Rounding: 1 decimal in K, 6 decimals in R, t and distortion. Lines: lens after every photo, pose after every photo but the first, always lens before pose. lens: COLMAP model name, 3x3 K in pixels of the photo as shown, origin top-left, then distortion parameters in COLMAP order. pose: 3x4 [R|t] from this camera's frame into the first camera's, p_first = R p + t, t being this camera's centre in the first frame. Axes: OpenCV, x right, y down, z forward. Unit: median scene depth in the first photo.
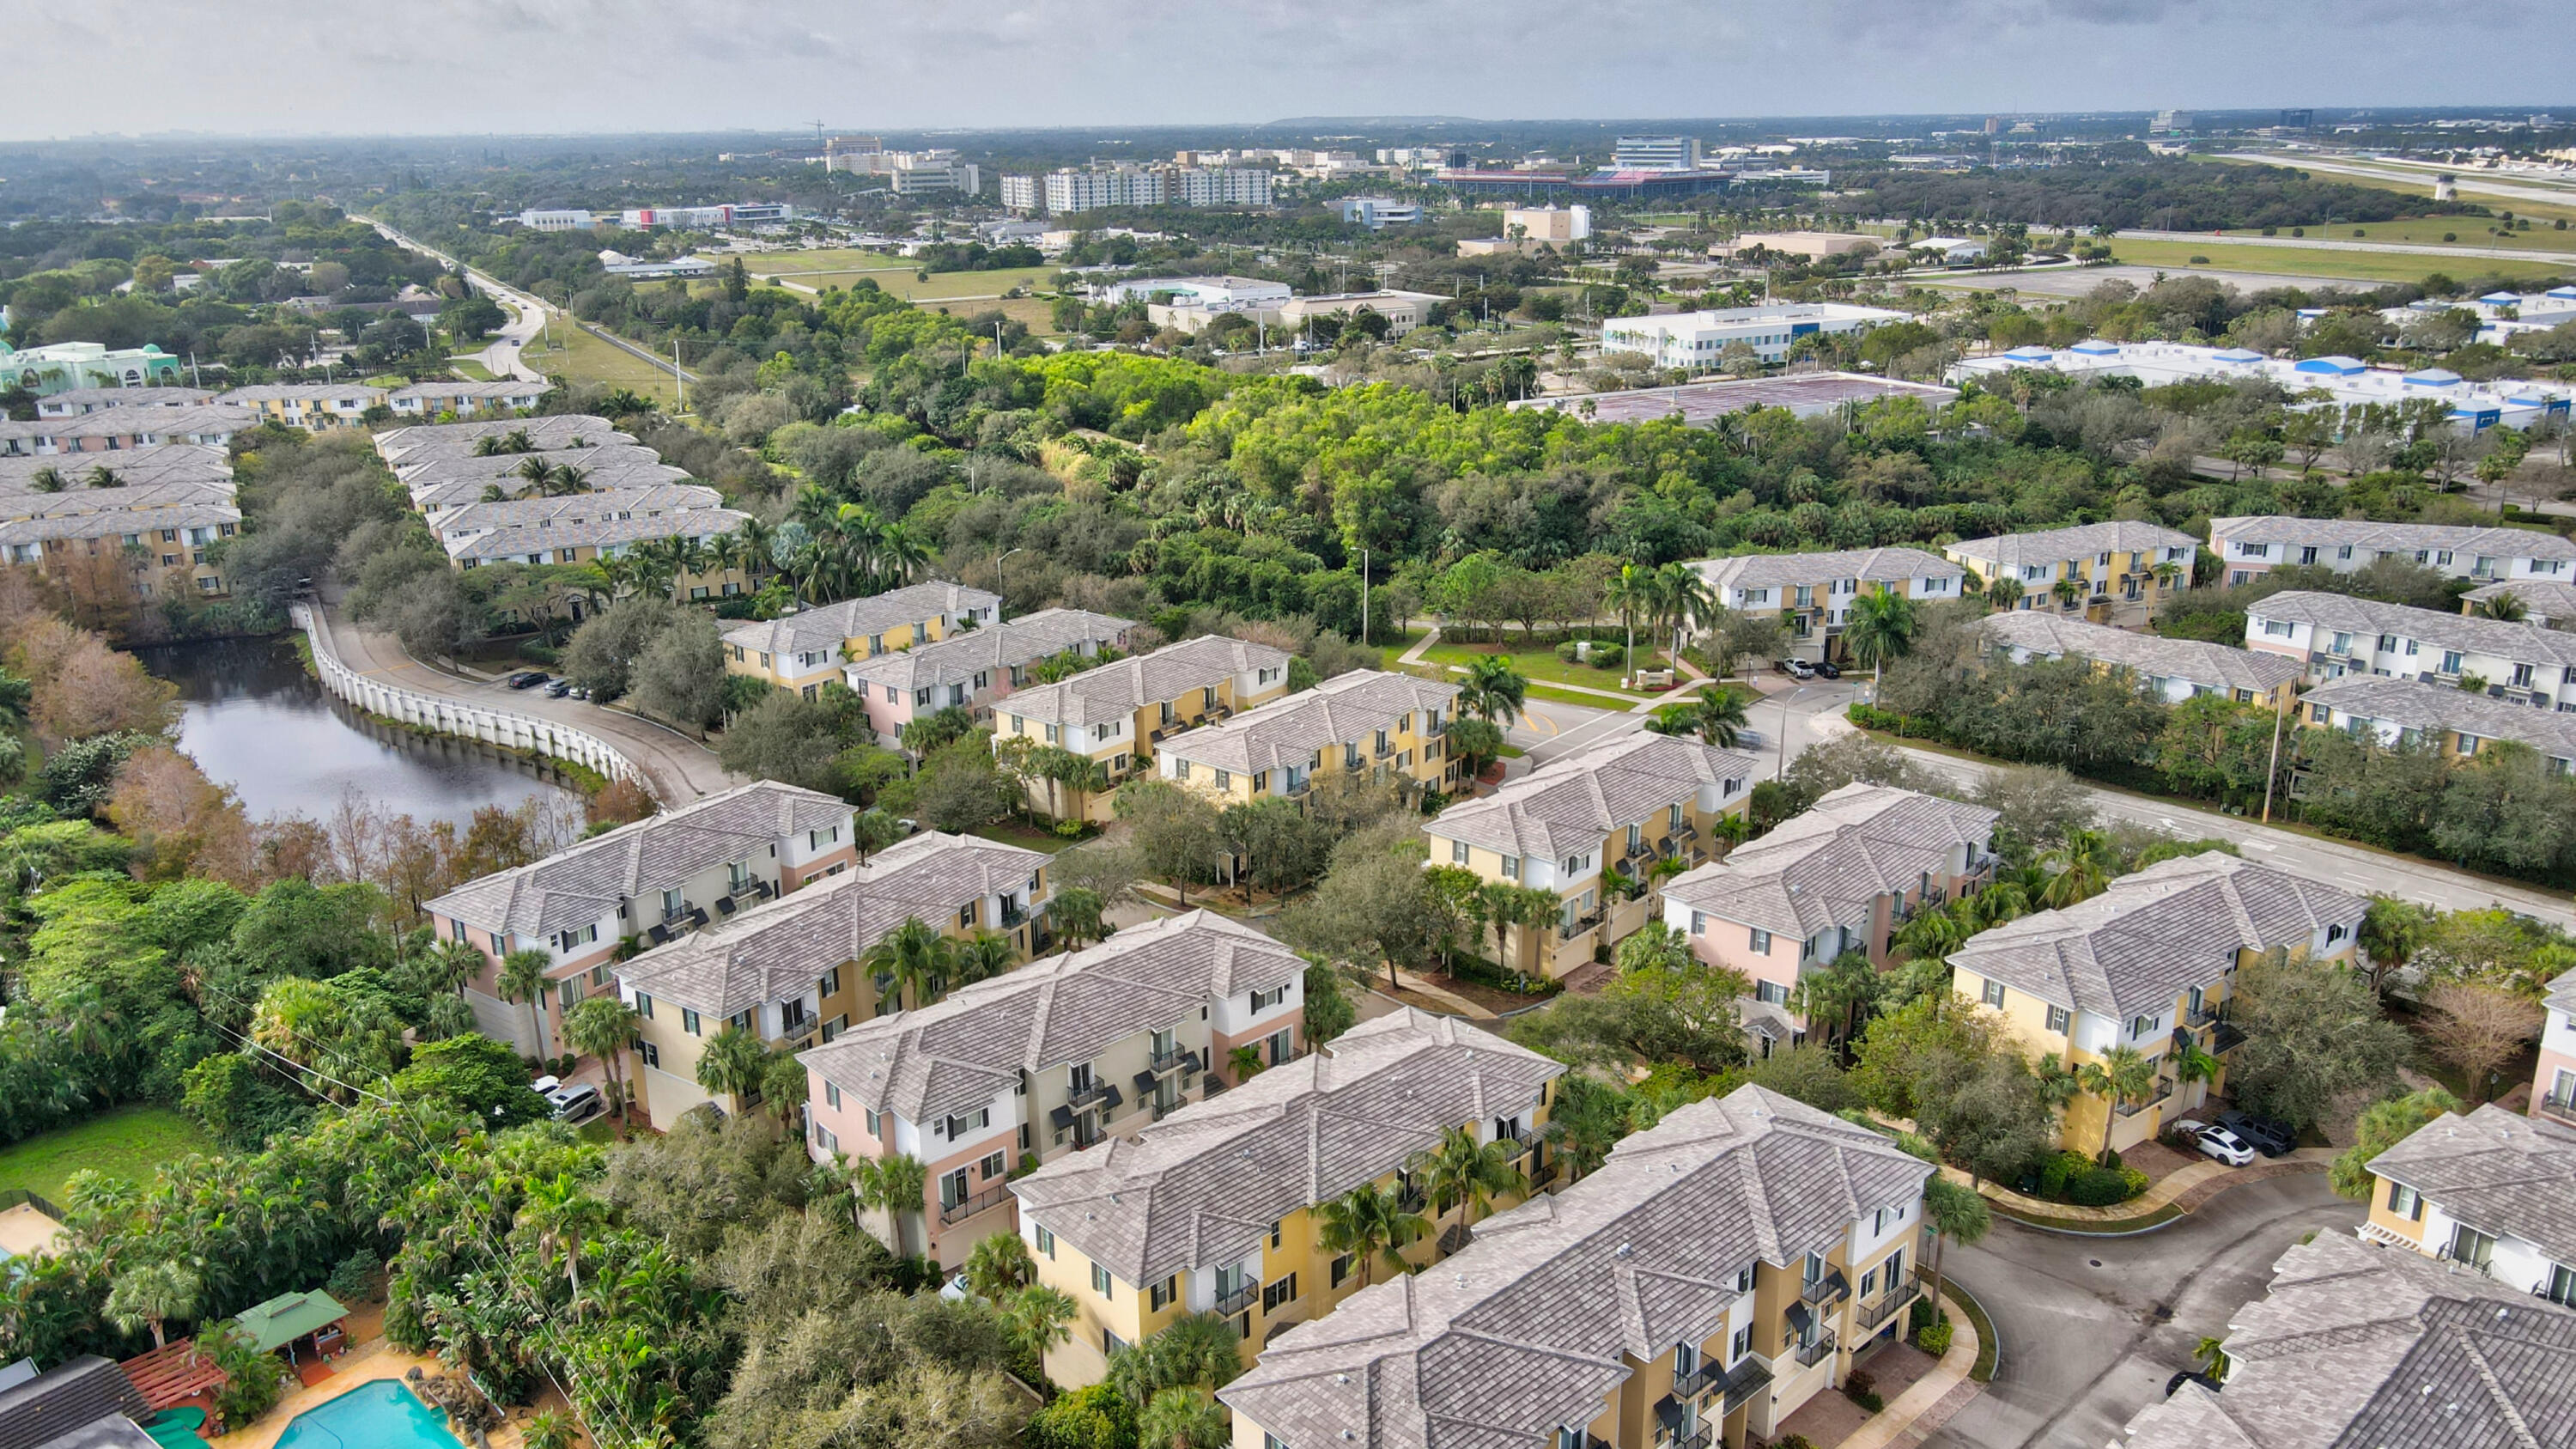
lens RADIAL K [[1886.9, 0, 1264.4], [0, 1886.9, 766.6], [0, 0, 1]] dist [-0.030017, 0.062473]
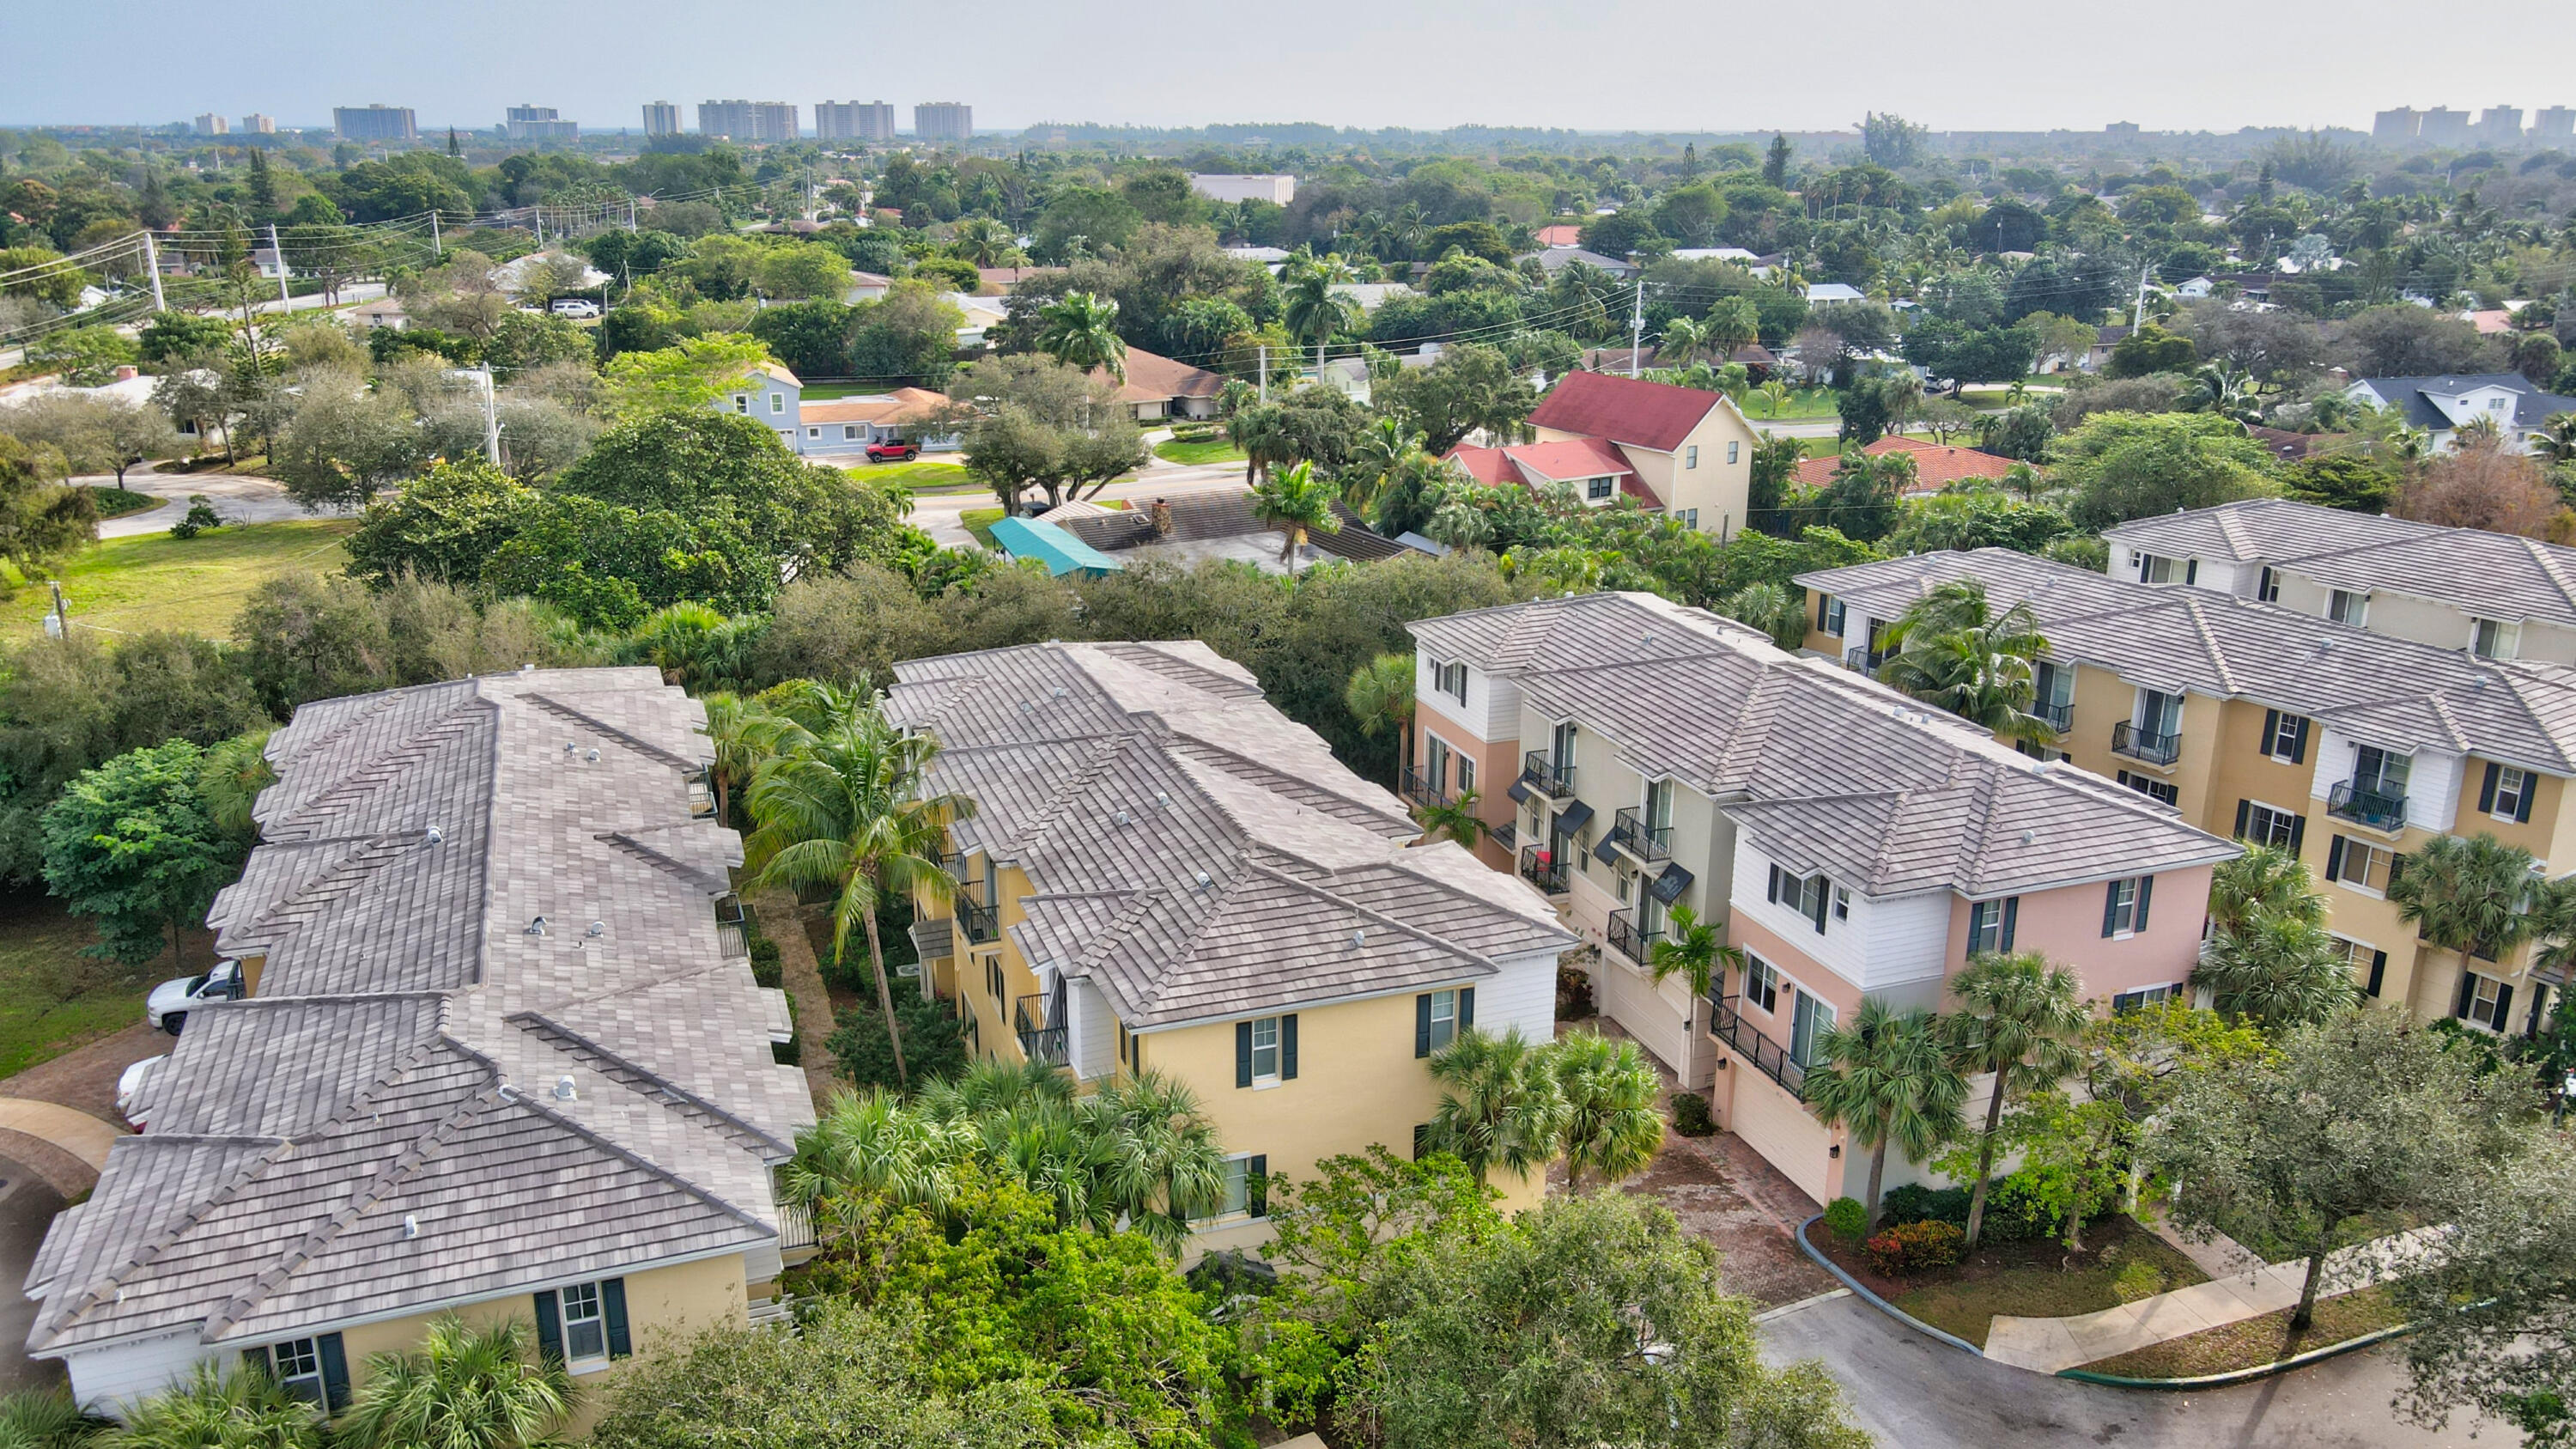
lens RADIAL K [[1905.7, 0, 1272.4], [0, 1905.7, 727.7], [0, 0, 1]] dist [-0.022767, 0.044217]
pose [[-0.382129, 0.291061, -0.877075, 0.201398], [-0.296212, 0.860446, 0.414597, -0.026956], [0.875349, 0.418230, -0.242586, 0.465561]]
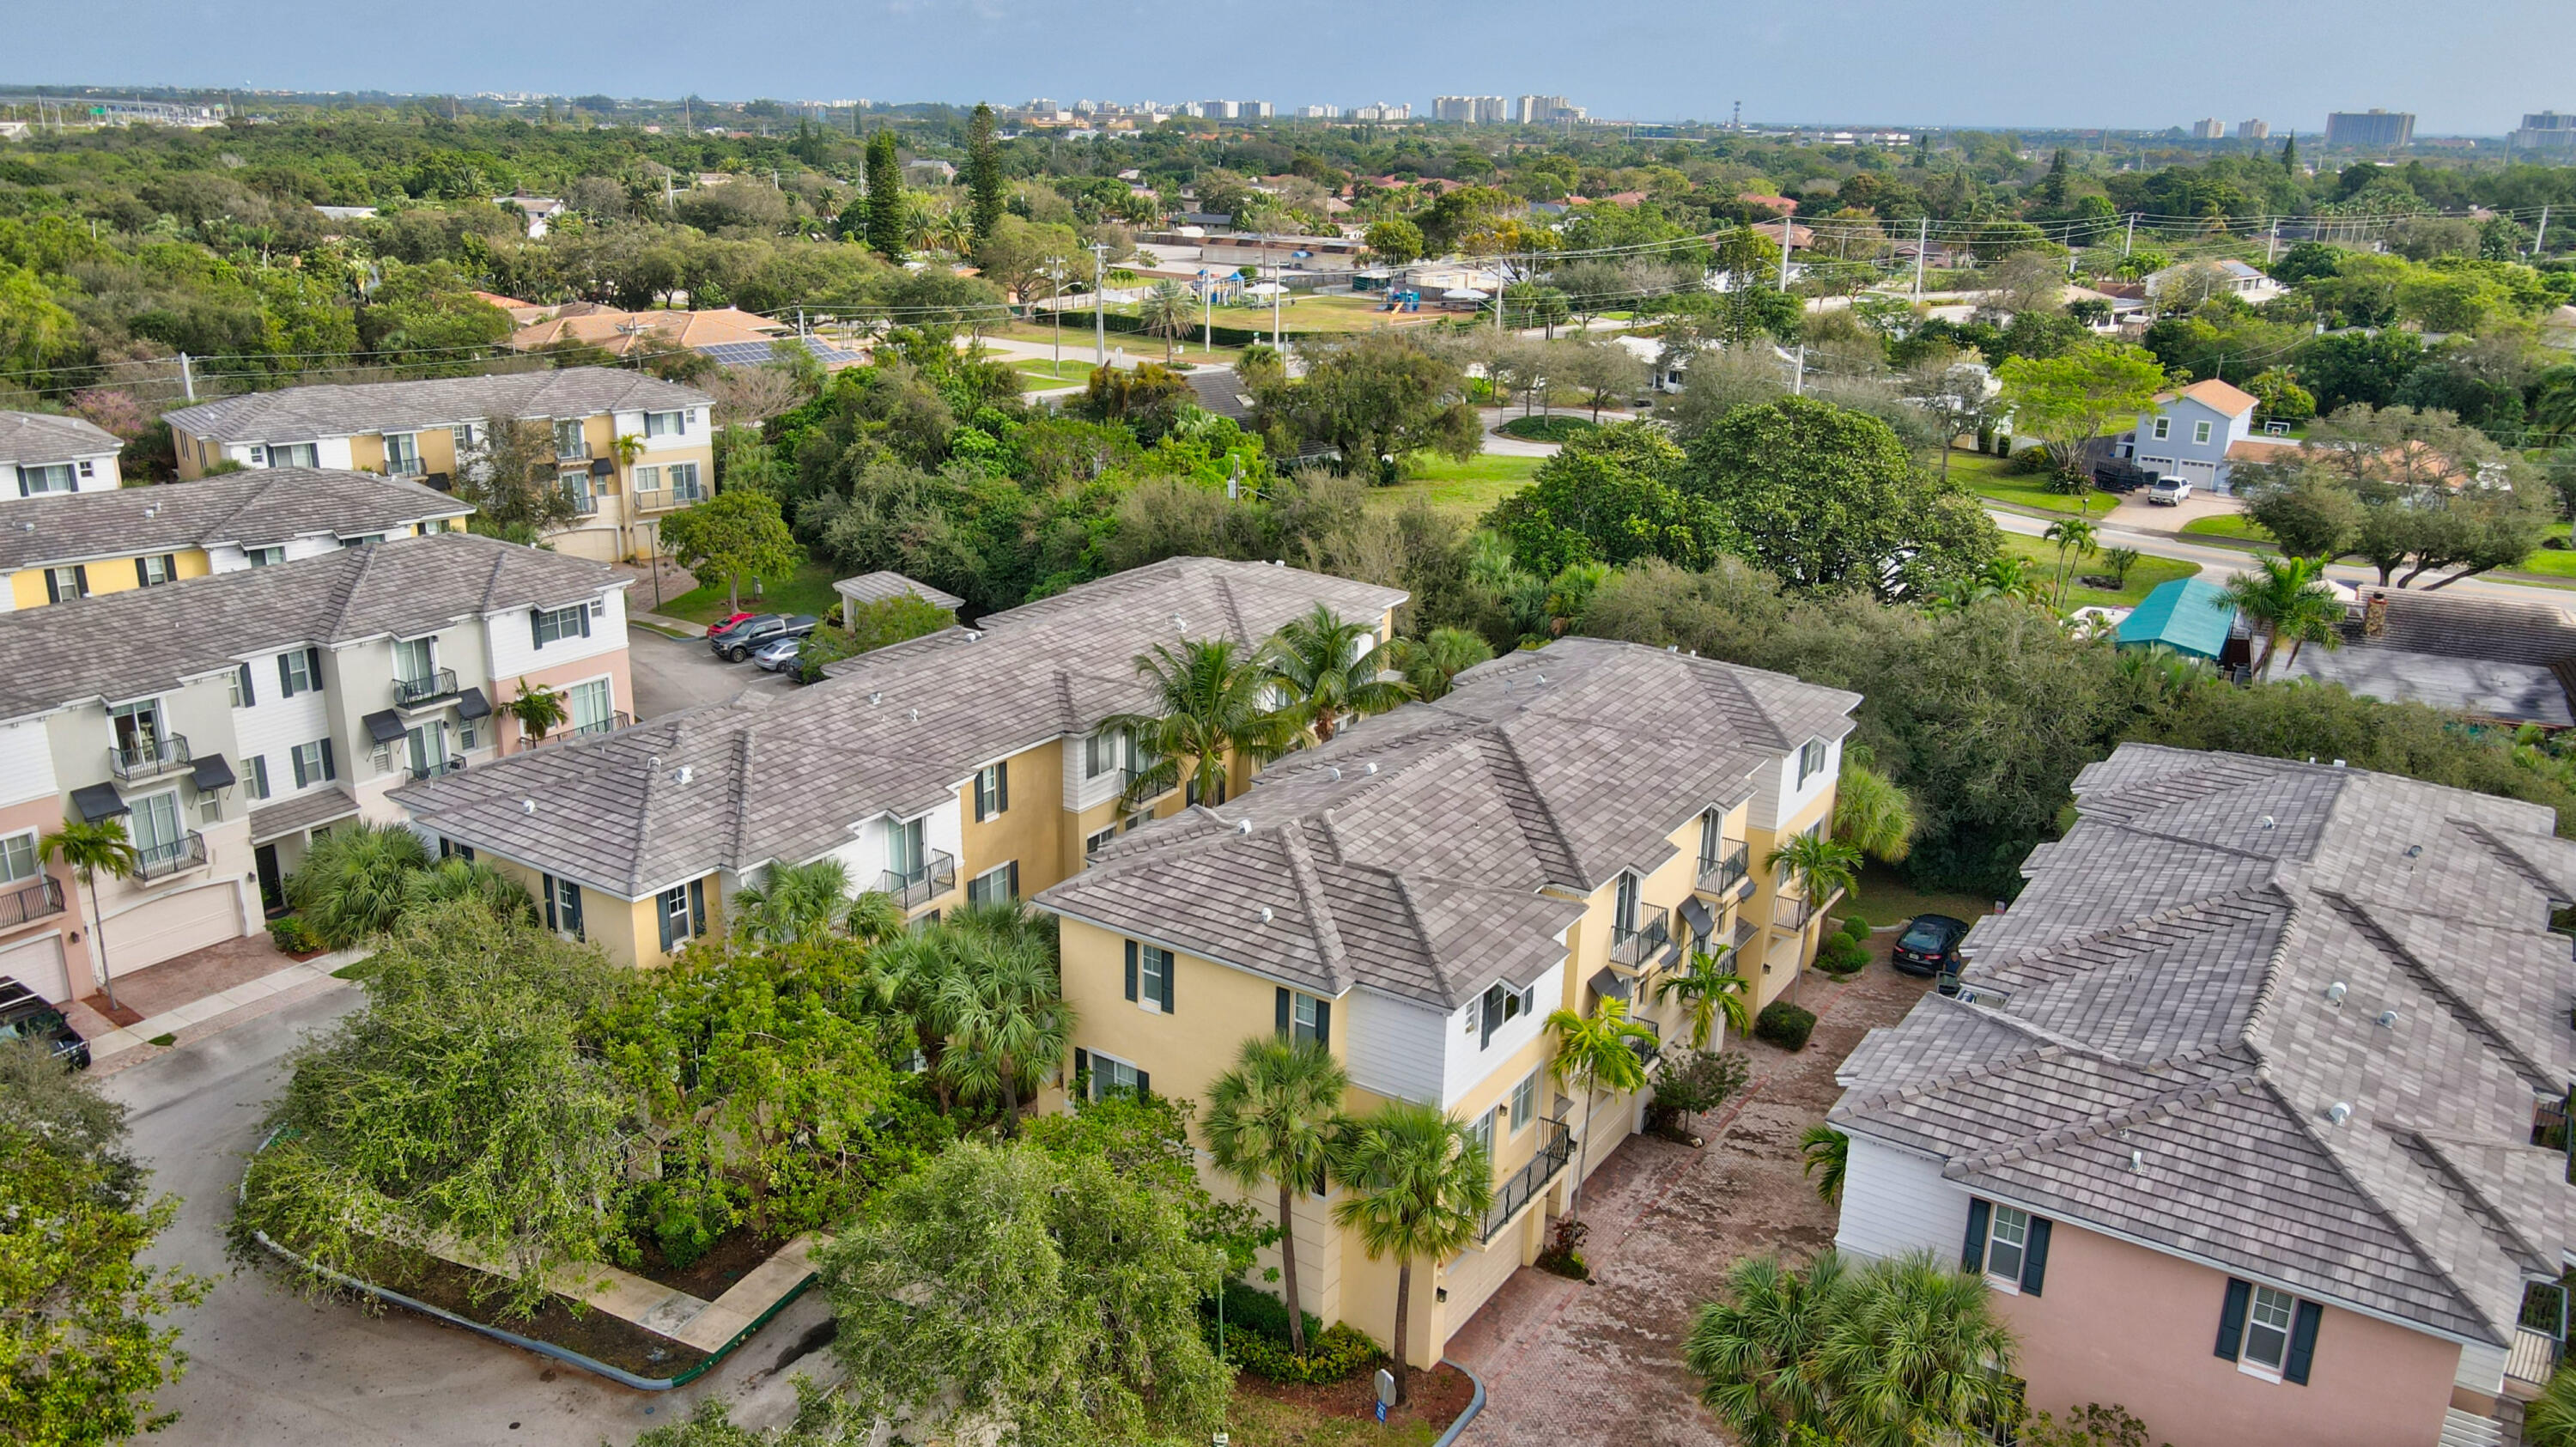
lens RADIAL K [[1889.0, 0, 1271.7], [0, 1889.0, 732.9], [0, 0, 1]] dist [-0.009381, 0.044266]
pose [[-0.971562, 0.071075, -0.225868, 0.085975], [-0.080282, 0.798511, 0.596603, -0.060251], [0.222762, 0.597770, -0.770097, 0.566965]]
